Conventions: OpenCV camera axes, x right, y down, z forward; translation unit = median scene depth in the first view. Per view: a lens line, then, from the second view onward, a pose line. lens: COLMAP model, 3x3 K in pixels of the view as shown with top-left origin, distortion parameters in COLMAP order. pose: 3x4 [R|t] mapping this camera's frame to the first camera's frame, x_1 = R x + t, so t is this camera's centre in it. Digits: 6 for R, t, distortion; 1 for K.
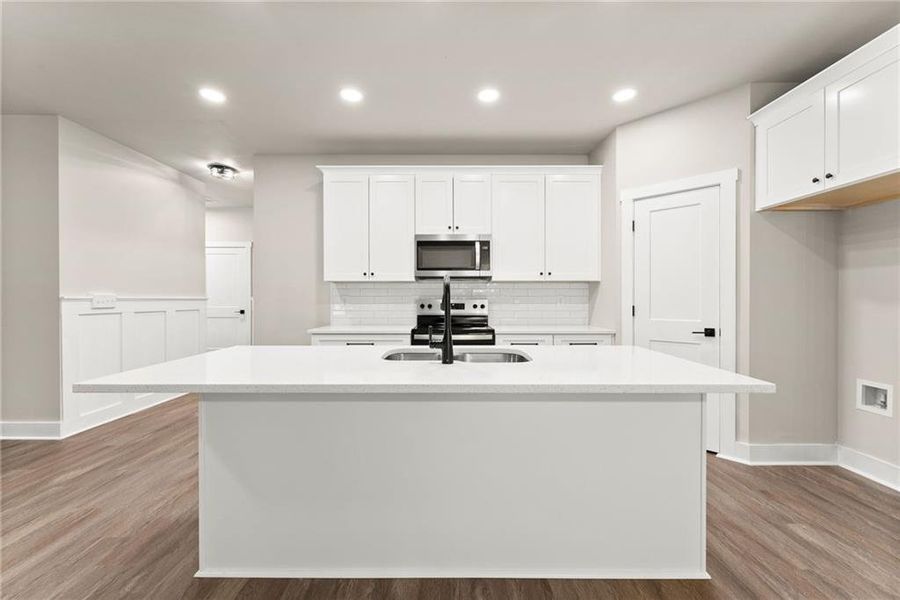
lens RADIAL K [[362.0, 0, 448.6], [0, 362.0, 298.5], [0, 0, 1]] dist [0.001320, -0.000101]
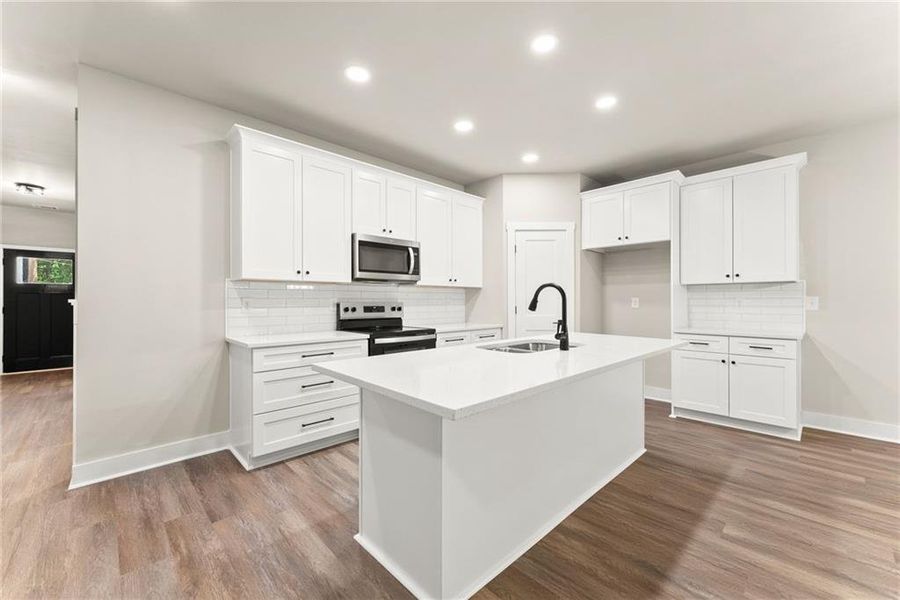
lens RADIAL K [[362.0, 0, 452.1], [0, 362.0, 300.0], [0, 0, 1]] dist [0.001320, -0.000101]
pose [[0.716305, 0.002191, 0.697783, -0.573440], [0.001166, 0.999990, -0.004337, 0.000962], [-0.697786, 0.003921, 0.716296, 0.157857]]
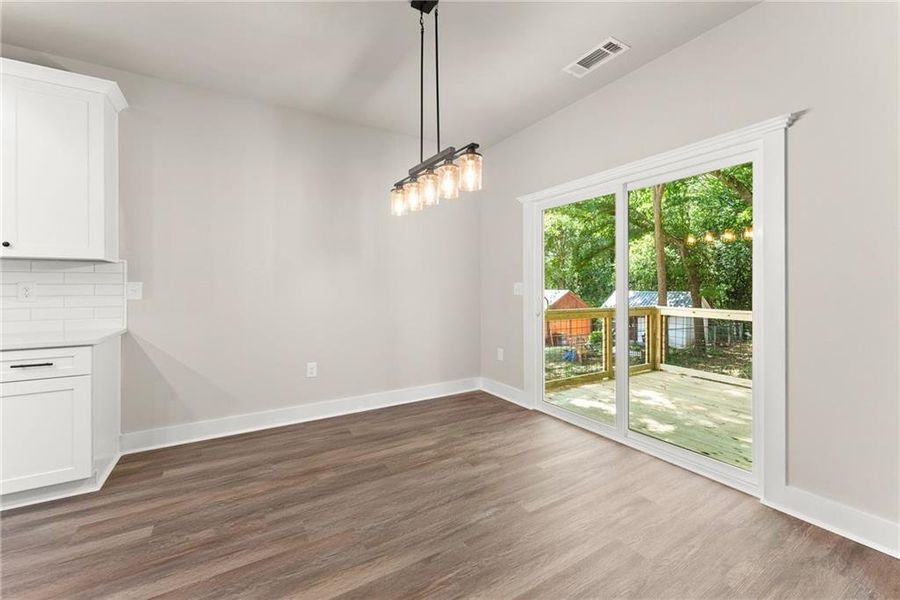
lens RADIAL K [[362.0, 0, 448.9], [0, 362.0, 290.8], [0, 0, 1]] dist [0.001320, -0.000101]
pose [[-0.516305, -0.007708, 0.856370, -0.179782], [0.003975, 0.999927, 0.011397, 0.000620], [-0.856395, 0.009288, -0.516237, 0.009796]]
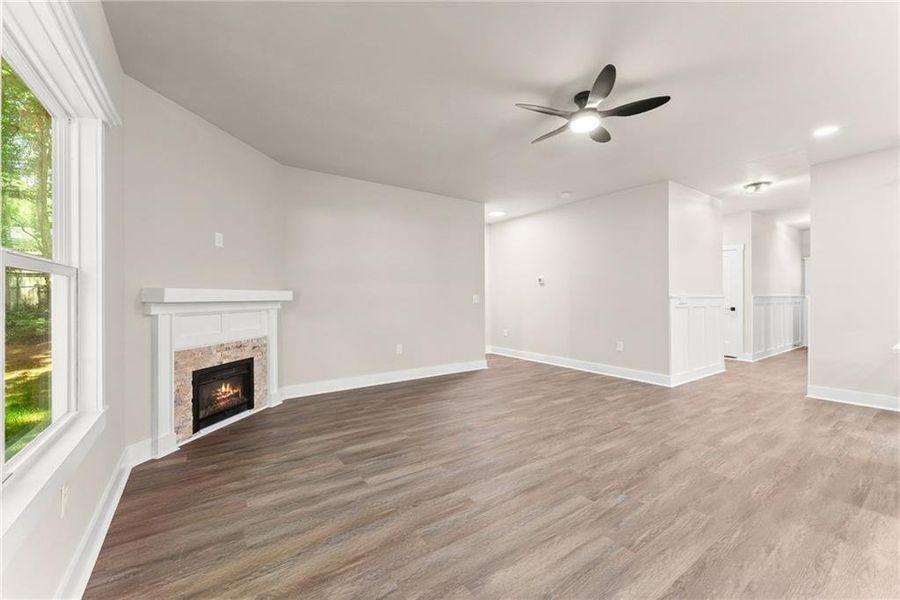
lens RADIAL K [[362.0, 0, 450.7], [0, 362.0, 296.5], [0, 0, 1]] dist [0.001320, -0.000101]
pose [[0.575869, -0.000519, -0.817542, -0.300980], [0.000901, 1.000000, 0.000000, -0.002308], [0.817541, -0.000737, 0.575869, -0.587760]]
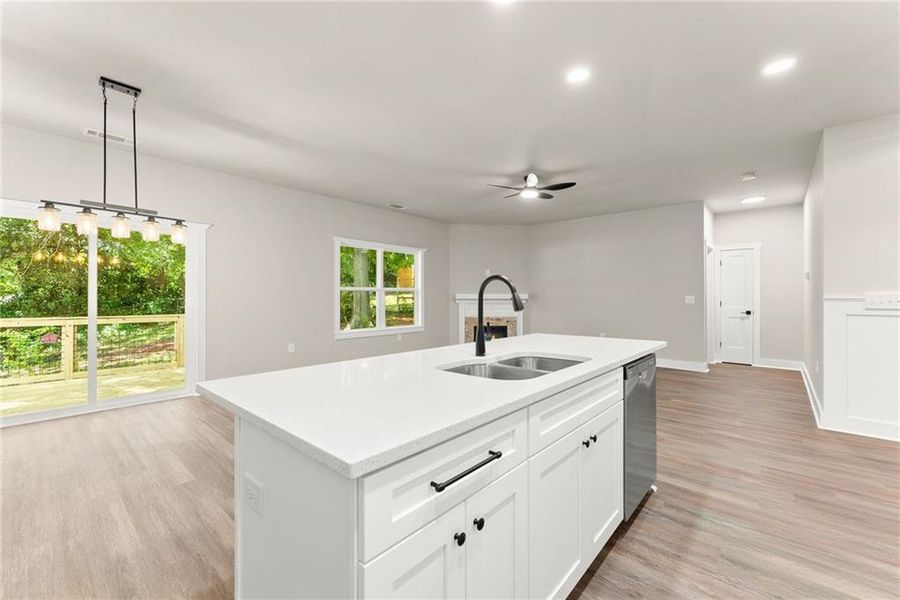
lens RADIAL K [[370.1, 0, 449.8], [0, 370.1, 298.2], [0, 0, 1]] dist [0.000096, 0.000443]
pose [[-0.661285, 0.001578, -0.750133, 0.431049], [-0.001806, 0.999992, 0.003696, -0.002667], [0.750133, 0.003798, -0.661276, 0.788563]]
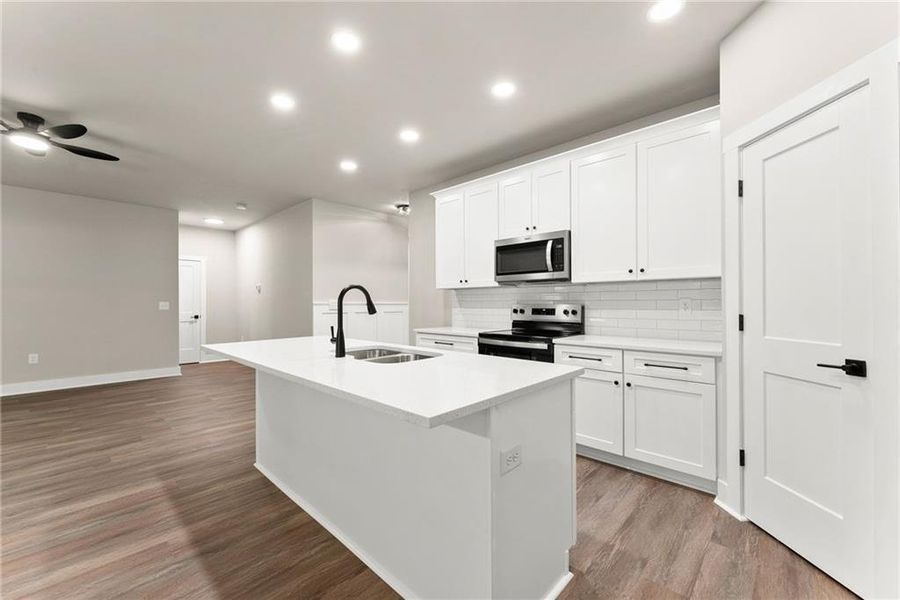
lens RADIAL K [[362.0, 0, 449.7], [0, 362.0, 302.0], [0, 0, 1]] dist [0.001320, -0.000101]
pose [[0.727025, -0.003786, -0.686601, 0.519114], [0.002249, 0.999993, -0.003133, -0.001056], [0.686608, 0.000734, 0.727028, 0.170402]]
